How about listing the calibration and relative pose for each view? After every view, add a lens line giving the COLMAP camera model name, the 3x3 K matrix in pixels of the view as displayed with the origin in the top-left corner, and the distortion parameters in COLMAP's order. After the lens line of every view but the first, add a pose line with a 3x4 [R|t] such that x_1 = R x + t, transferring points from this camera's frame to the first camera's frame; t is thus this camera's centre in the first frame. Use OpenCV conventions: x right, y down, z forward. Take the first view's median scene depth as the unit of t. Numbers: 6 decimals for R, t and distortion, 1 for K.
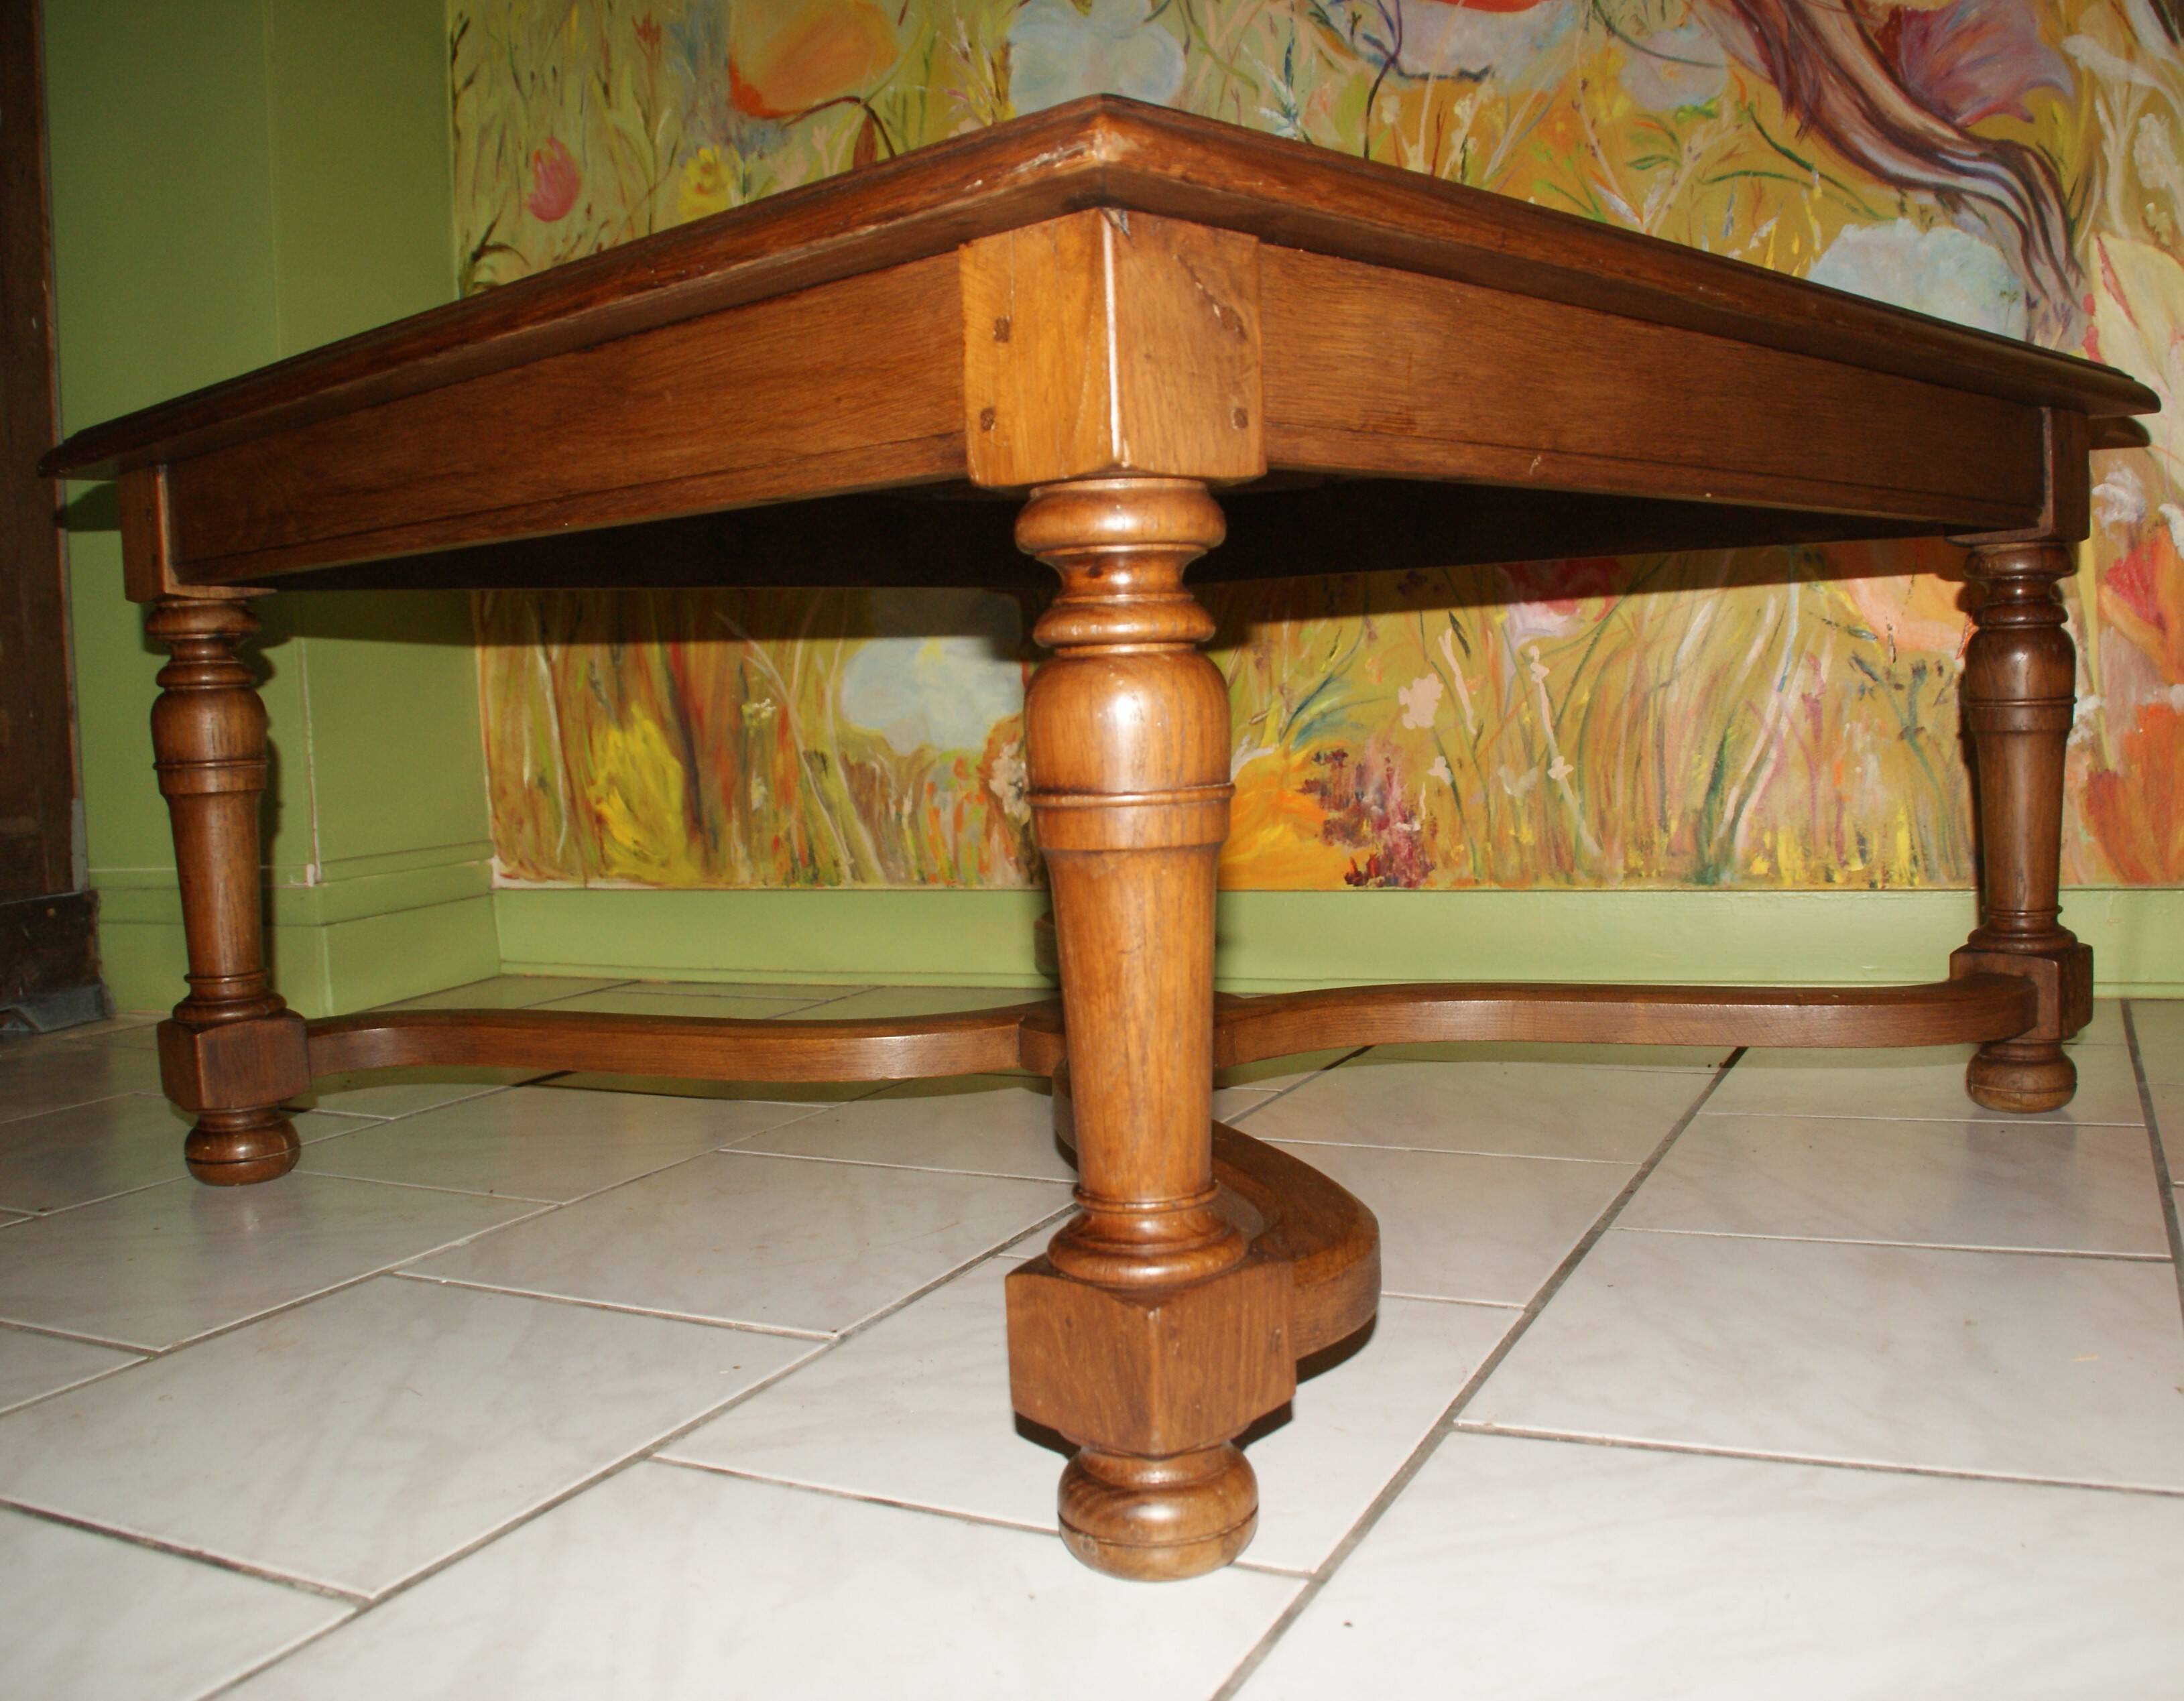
lens RADIAL K [[2021.5, 0, 1193.5], [0, 2021.5, 849.1], [0, 0, 1]] dist [-0.130139, 0.000000]
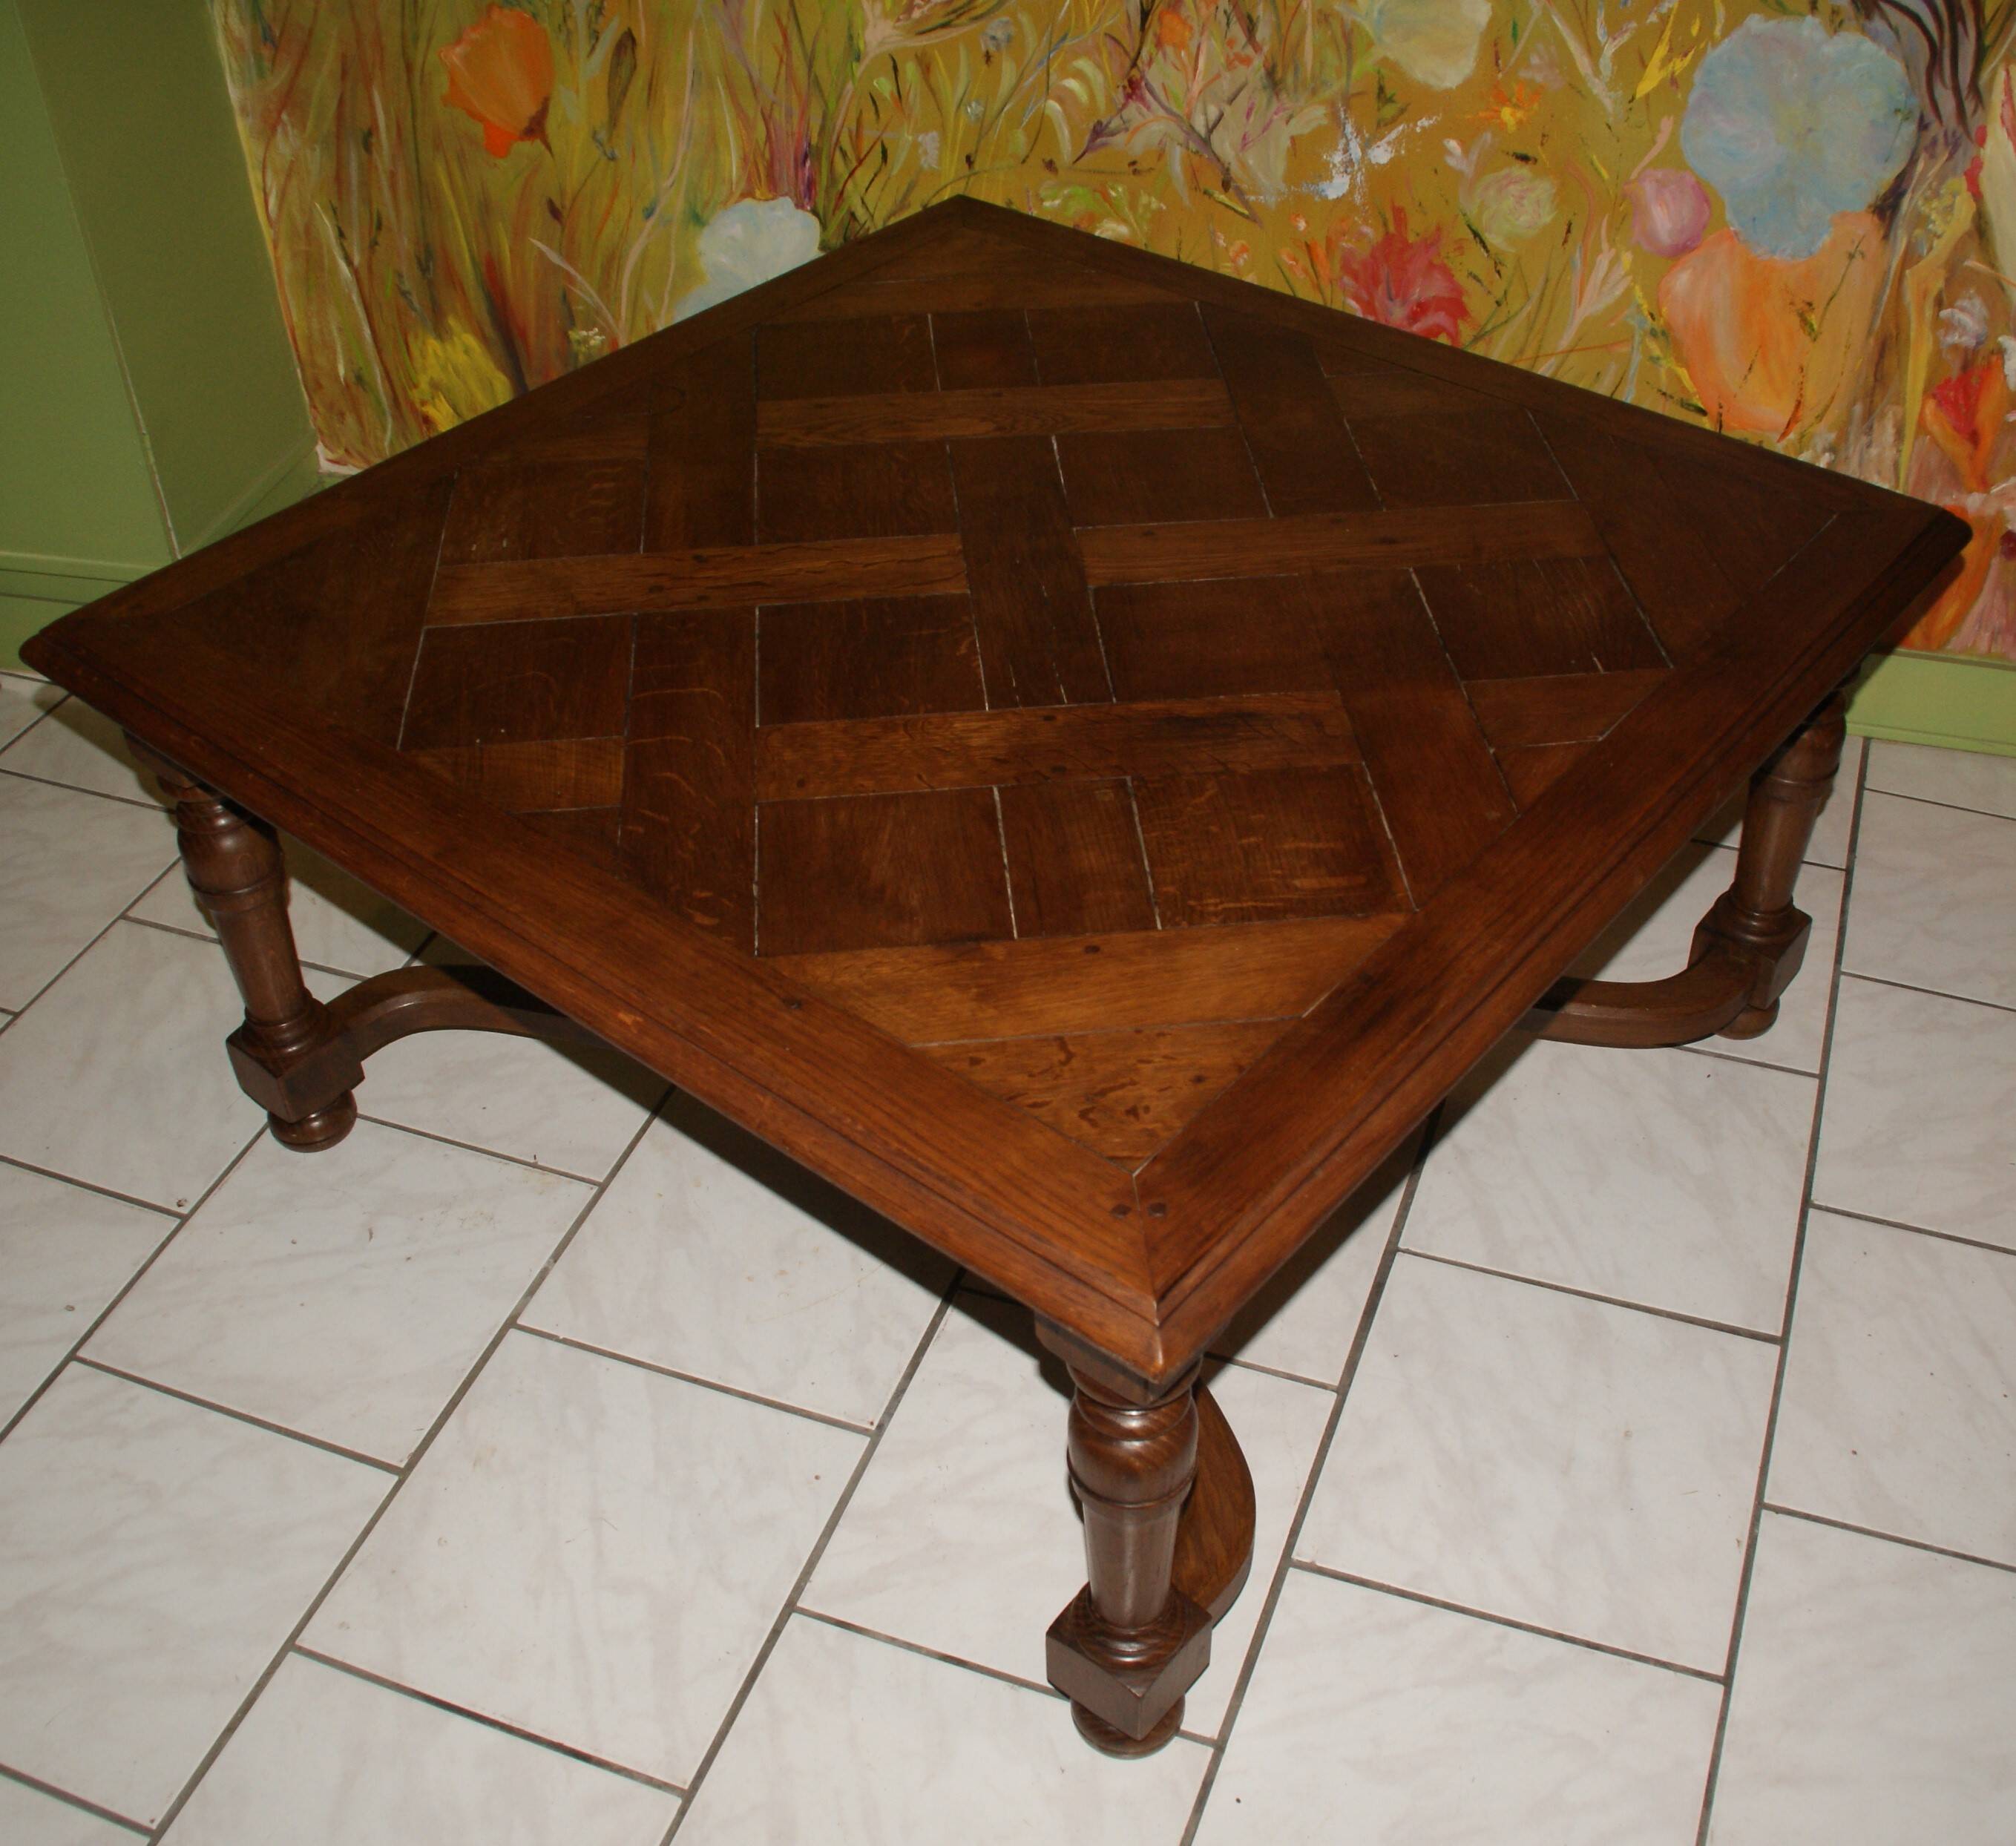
lens RADIAL K [[2247.3, 0, 1053.7], [0, 2247.3, 963.4], [0, 0, 1]] dist [-0.121703, 0.000000]
pose [[0.997775, -0.024603, 0.061970, -0.072168], [-0.015771, 0.815975, 0.577872, -0.508949], [-0.064784, -0.577564, 0.813771, -0.079268]]
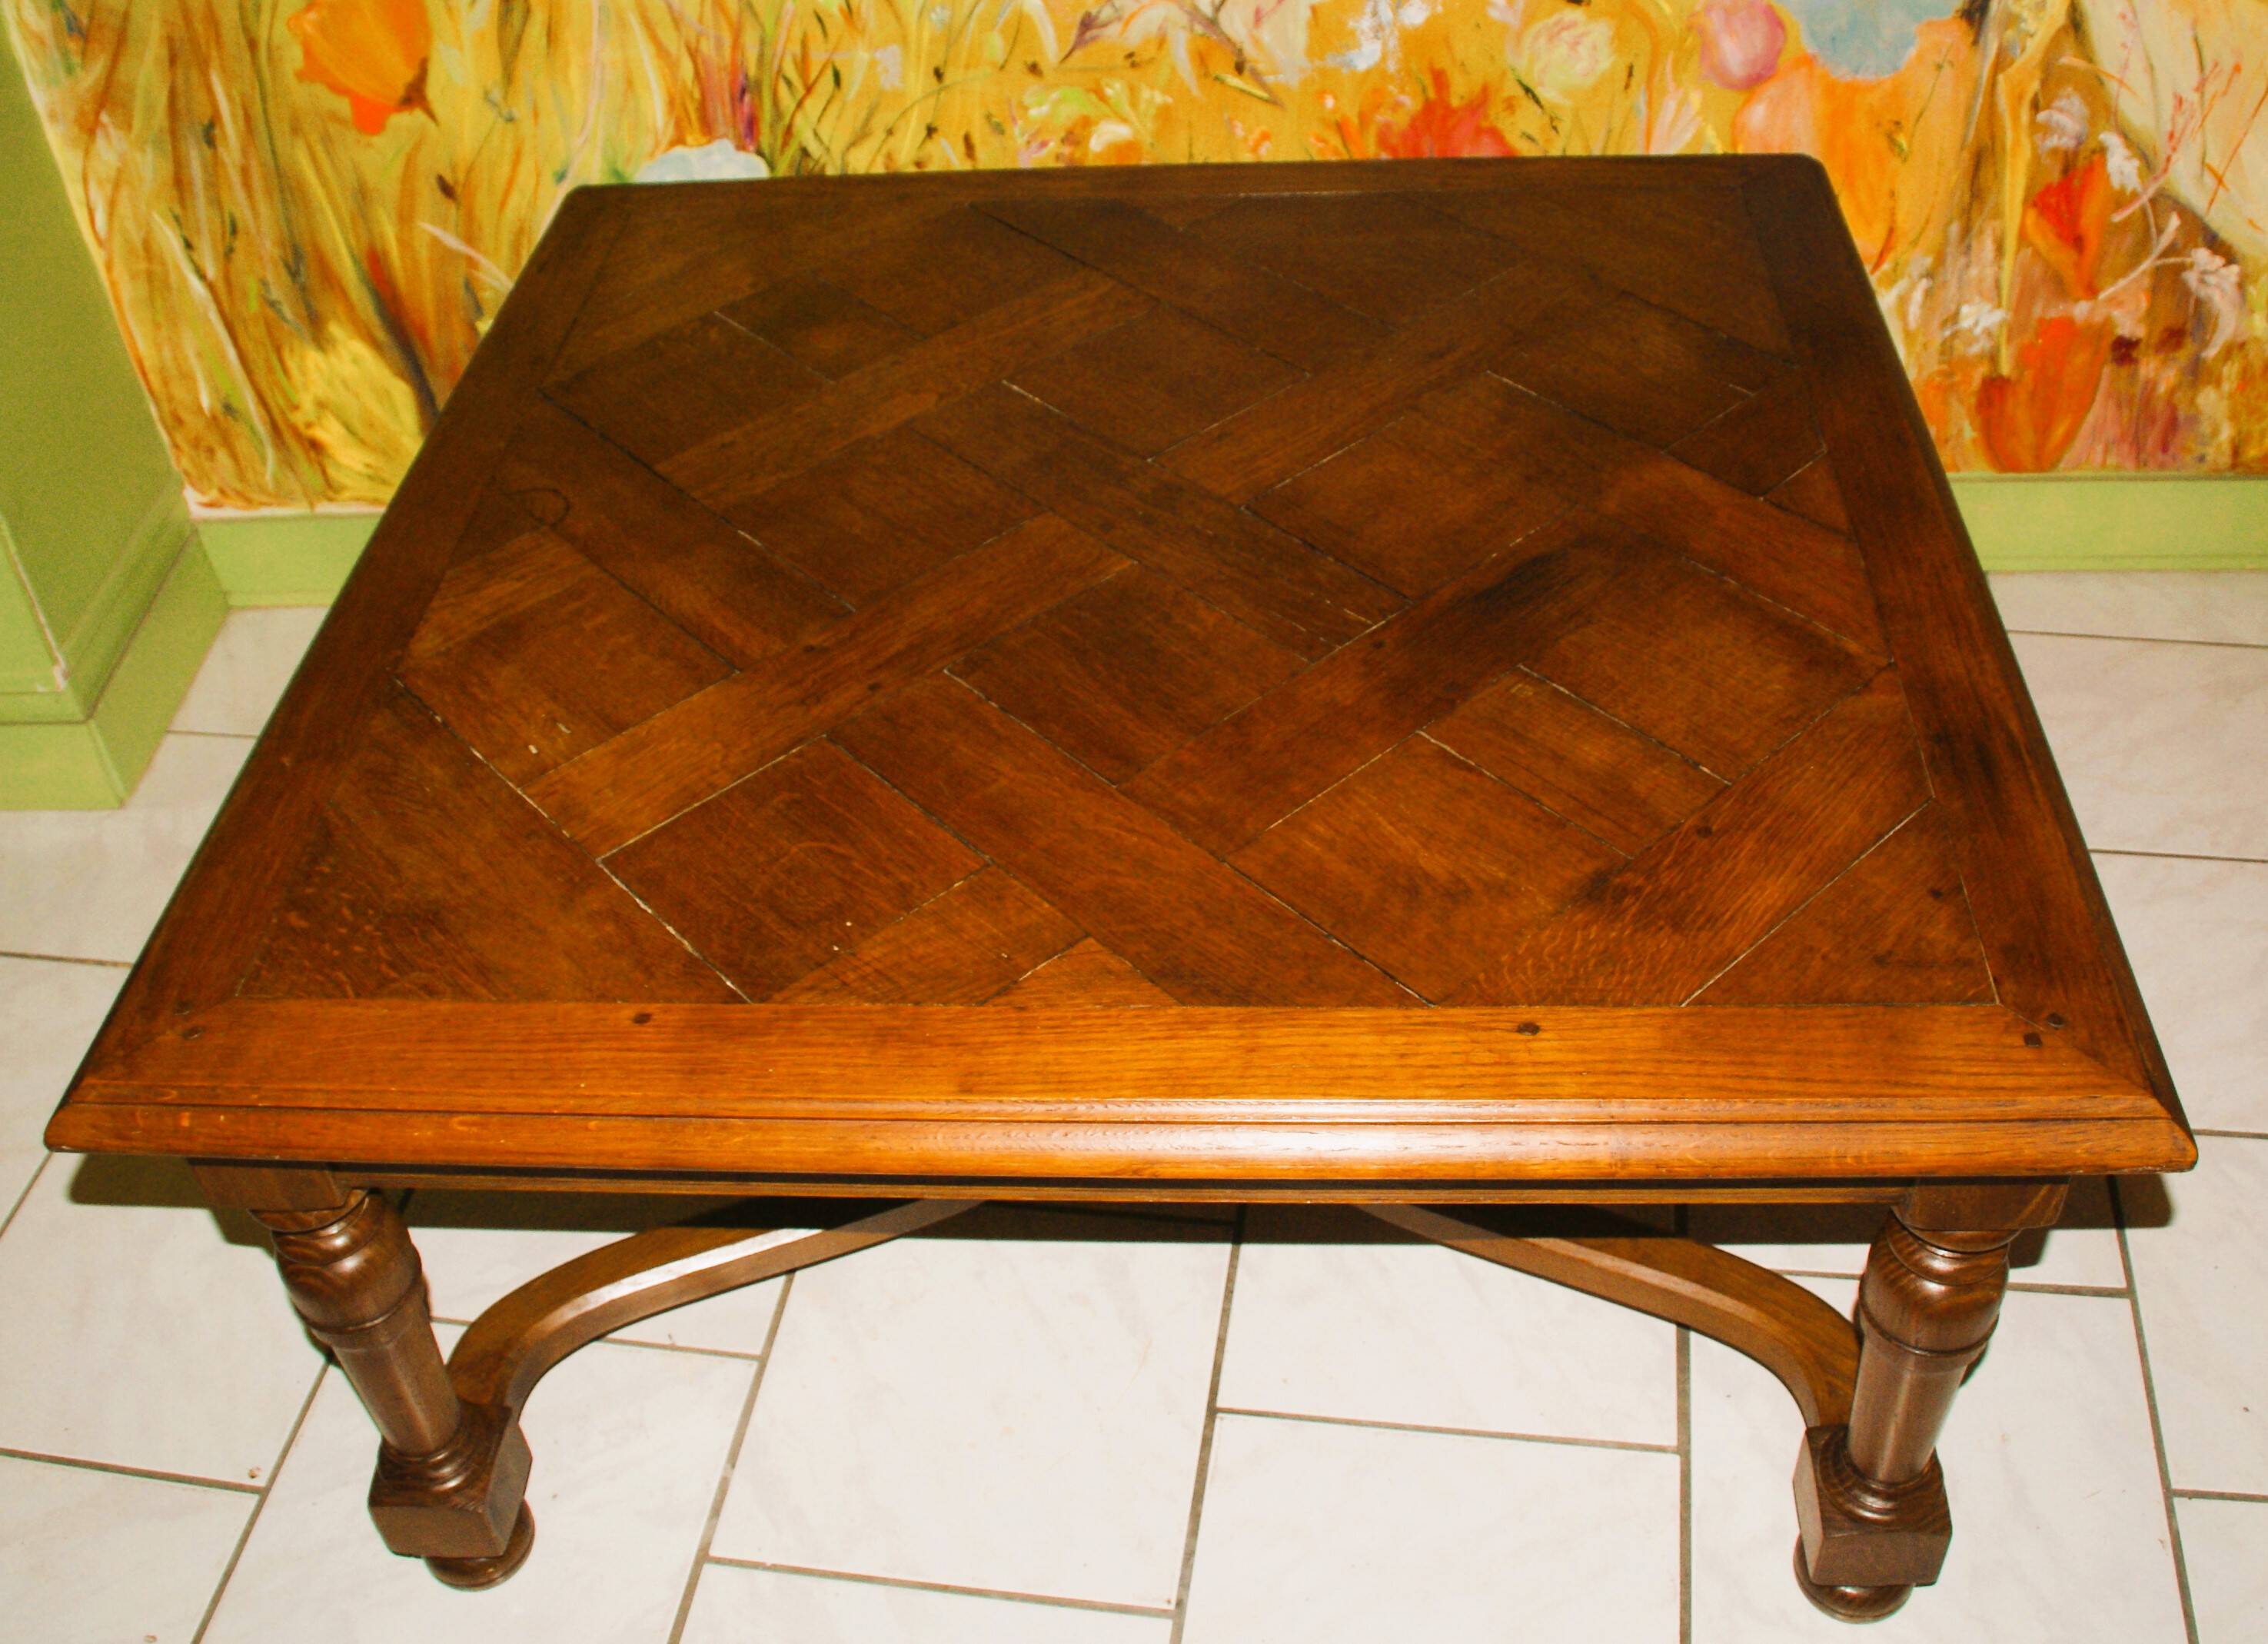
lens RADIAL K [[2308.0, 0, 1164.2], [0, 2308.0, 781.5], [0, 0, 1]] dist [-0.132020, 0.000000]
pose [[0.965235, -0.181939, 0.187668, -0.182552], [0.042233, 0.817104, 0.574942, -0.508569], [-0.257948, -0.547028, 0.796381, 0.079533]]
